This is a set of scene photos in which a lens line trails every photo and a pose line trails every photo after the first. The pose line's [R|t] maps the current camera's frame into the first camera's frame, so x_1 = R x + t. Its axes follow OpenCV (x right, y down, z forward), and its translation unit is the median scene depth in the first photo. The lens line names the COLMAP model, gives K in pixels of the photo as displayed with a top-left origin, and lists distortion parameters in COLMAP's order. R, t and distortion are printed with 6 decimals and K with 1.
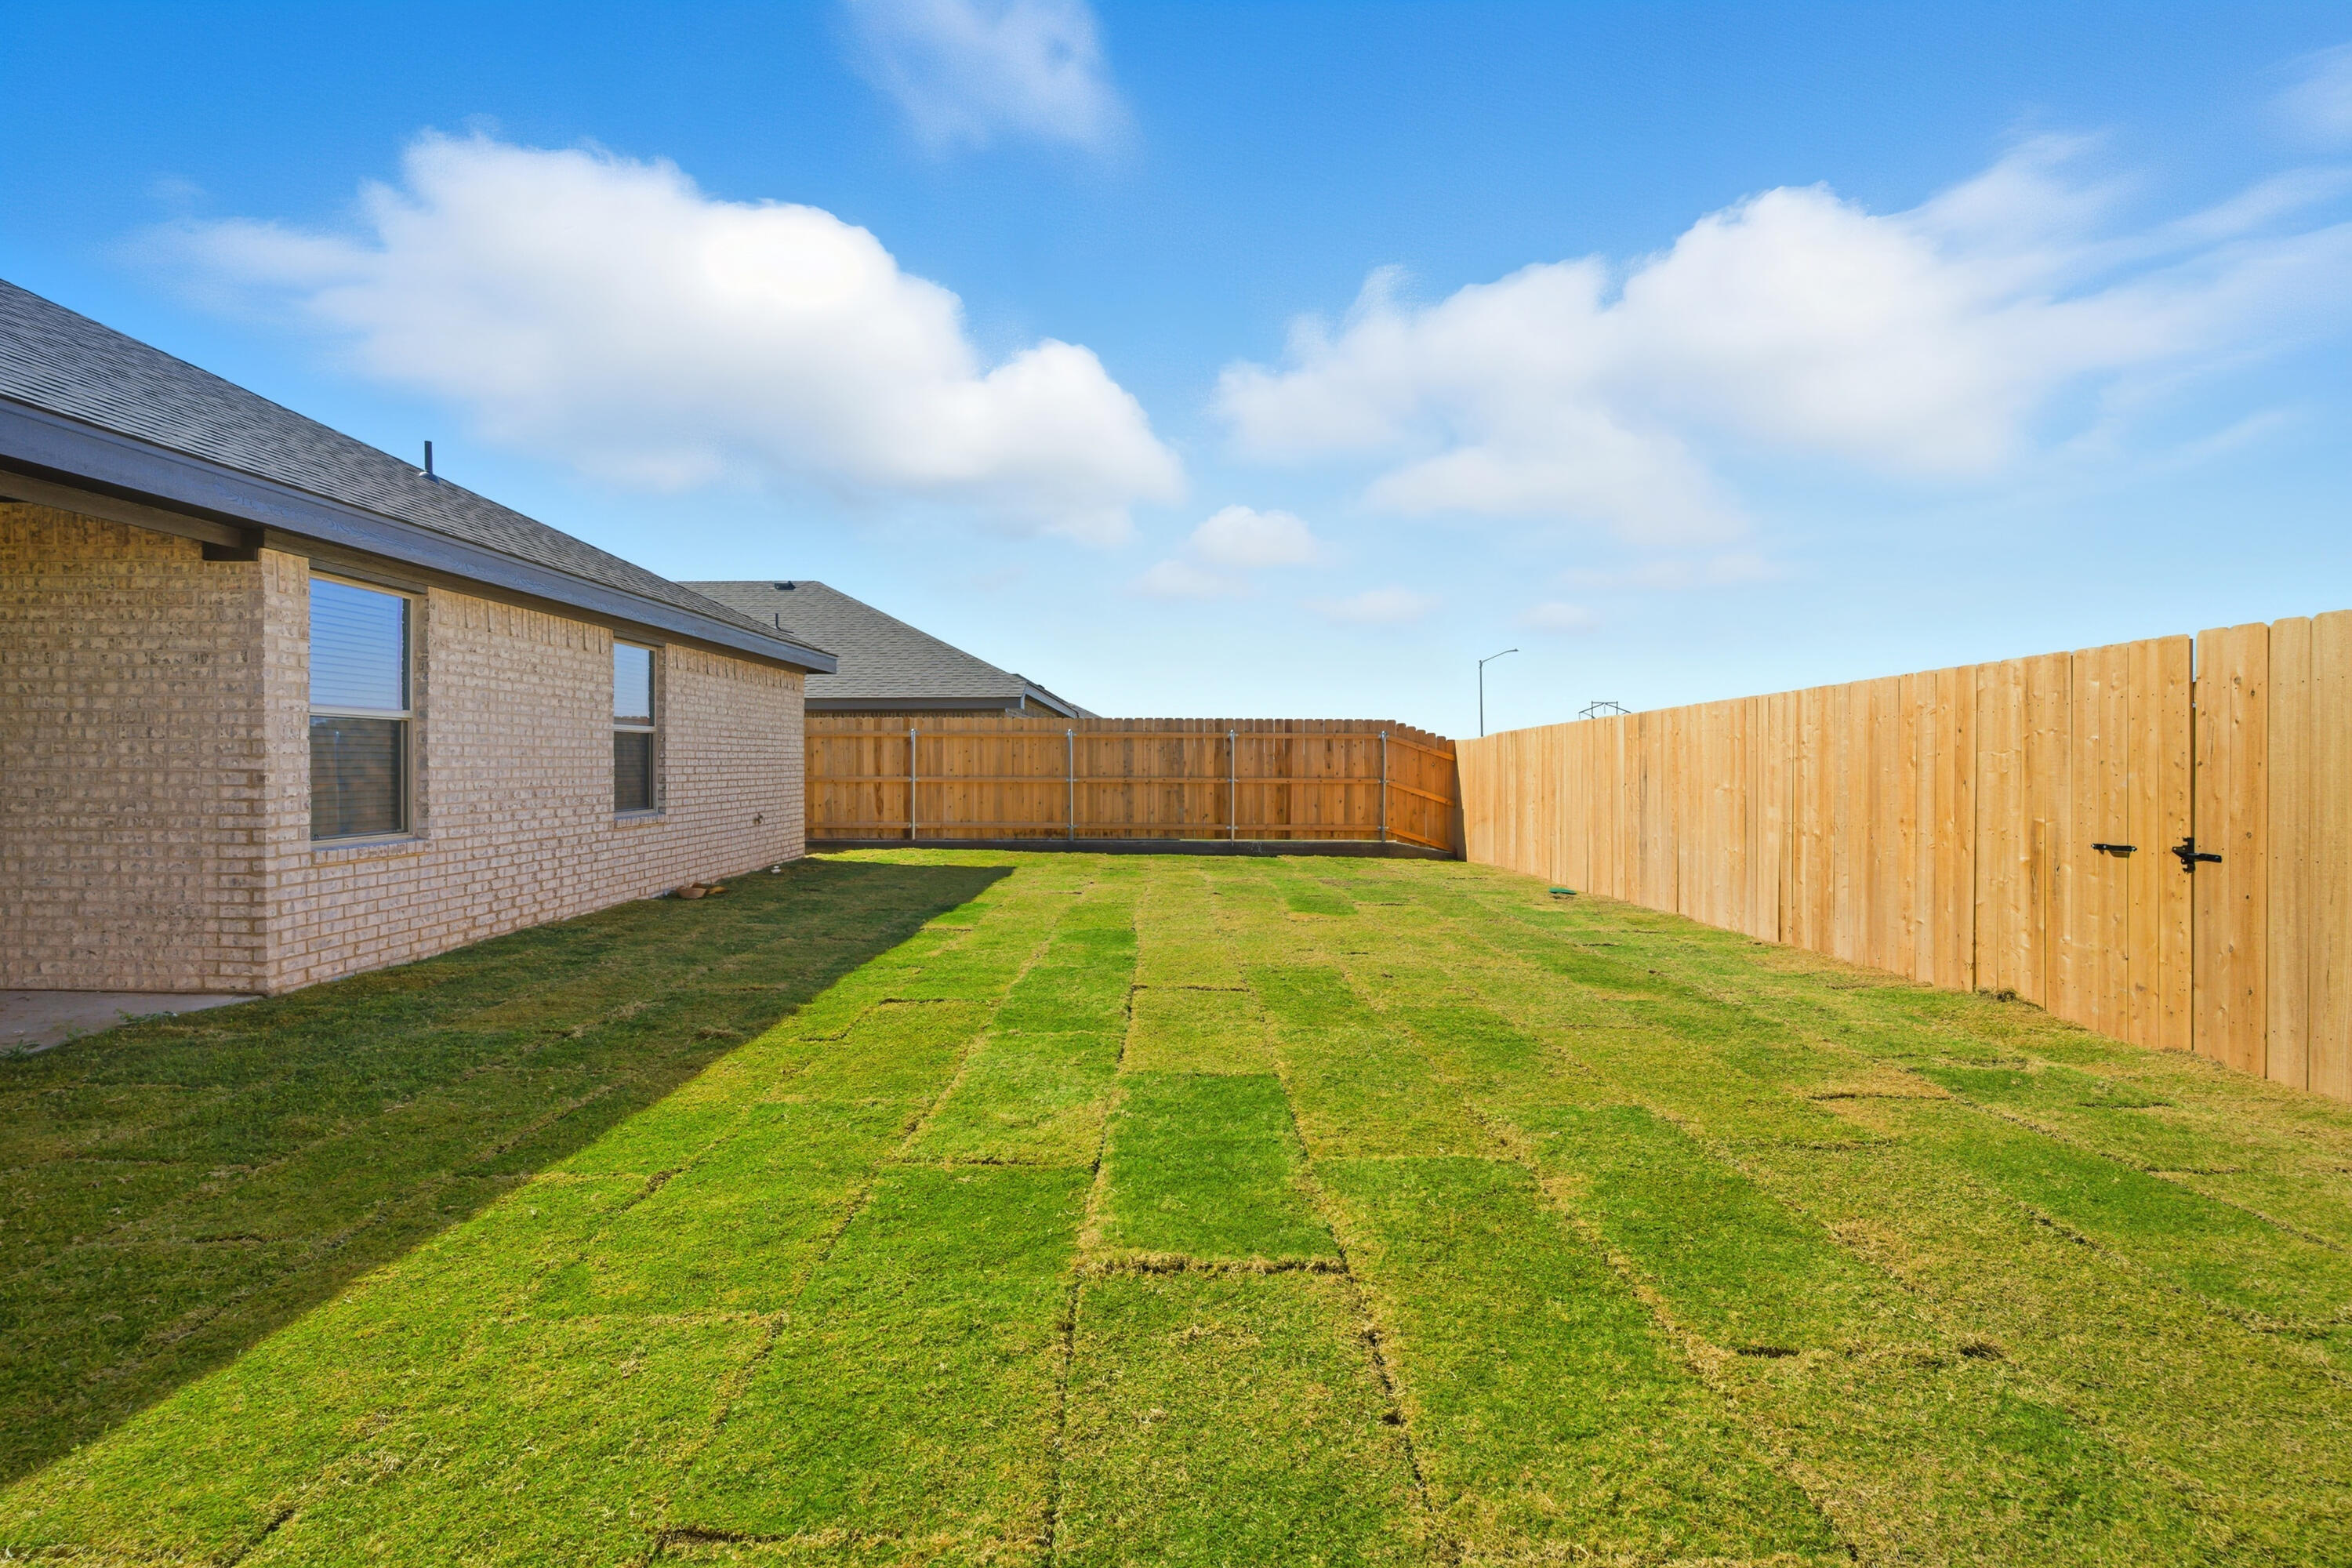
lens RADIAL K [[1067.4, 0, 1165.0], [0, 1067.4, 758.0], [0, 0, 1]] dist [-0.003227, 0.000123]
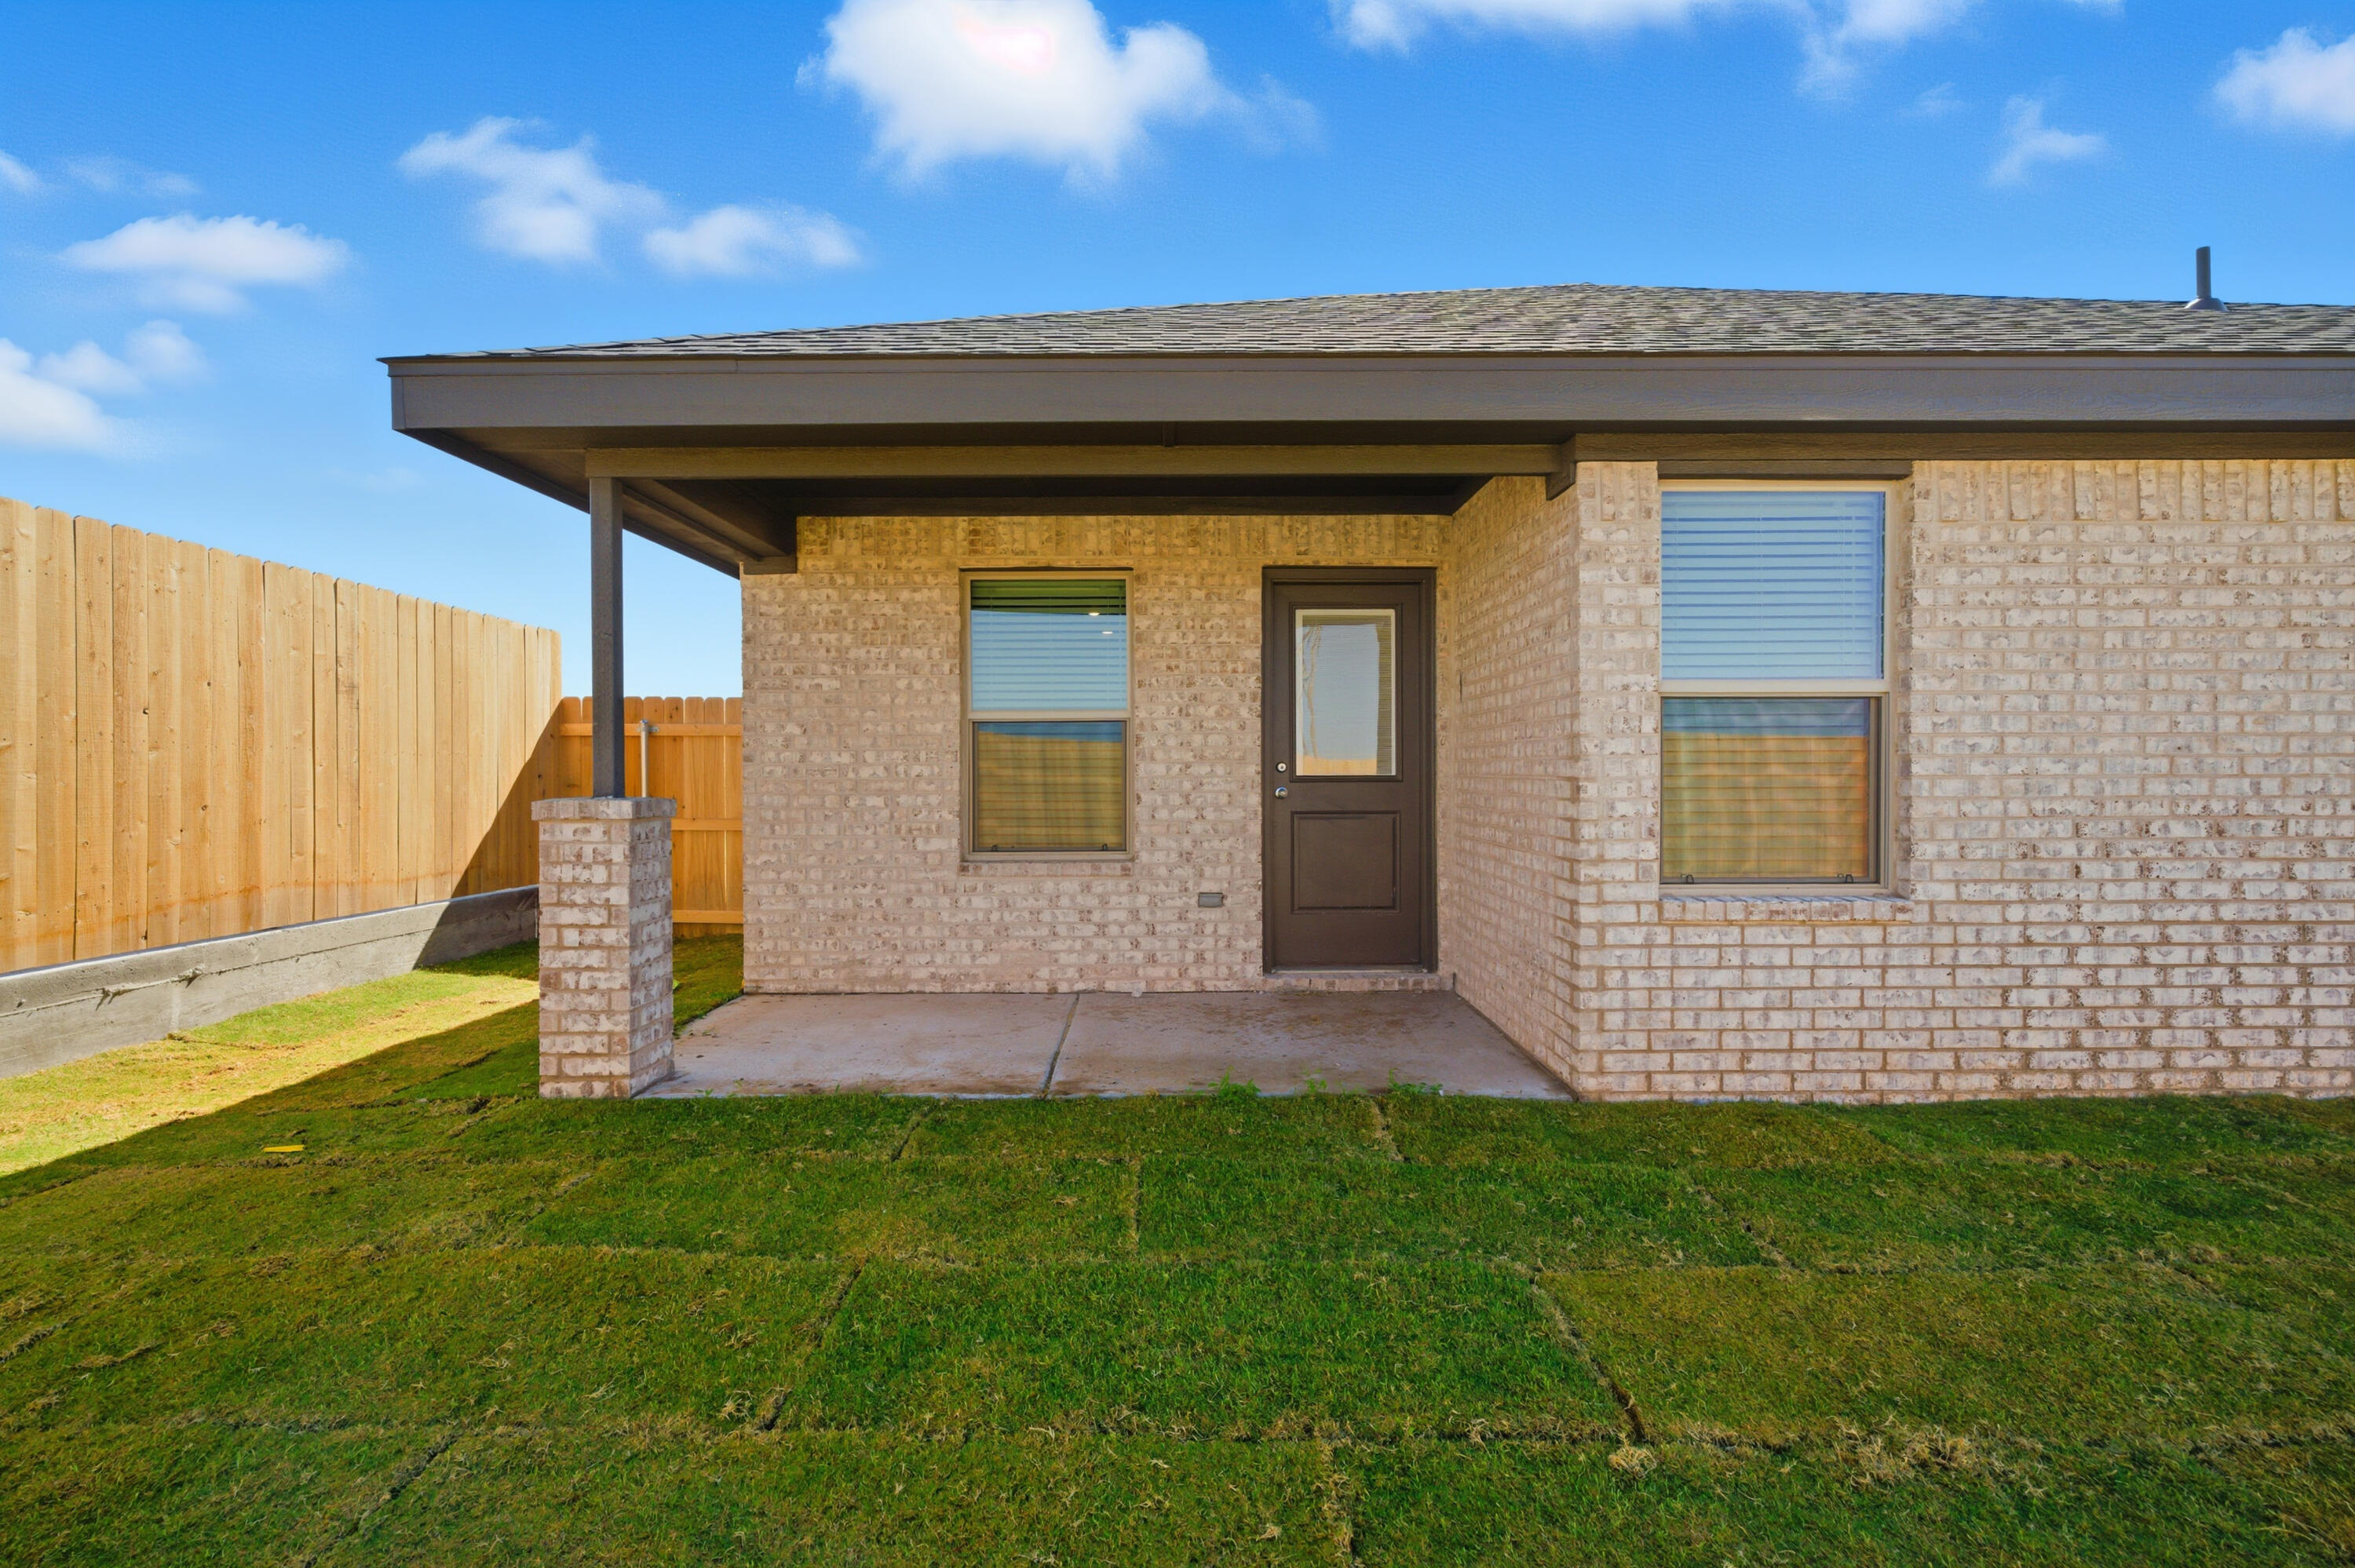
lens RADIAL K [[1068.6, 0, 1166.4], [0, 1068.6, 758.0], [0, 0, 1]] dist [-0.003227, 0.000123]
pose [[0.008837, 0.010169, -0.999909, -0.116686], [0.006195, 0.999929, 0.010224, -0.008808], [0.999942, -0.006285, 0.008773, 0.591355]]
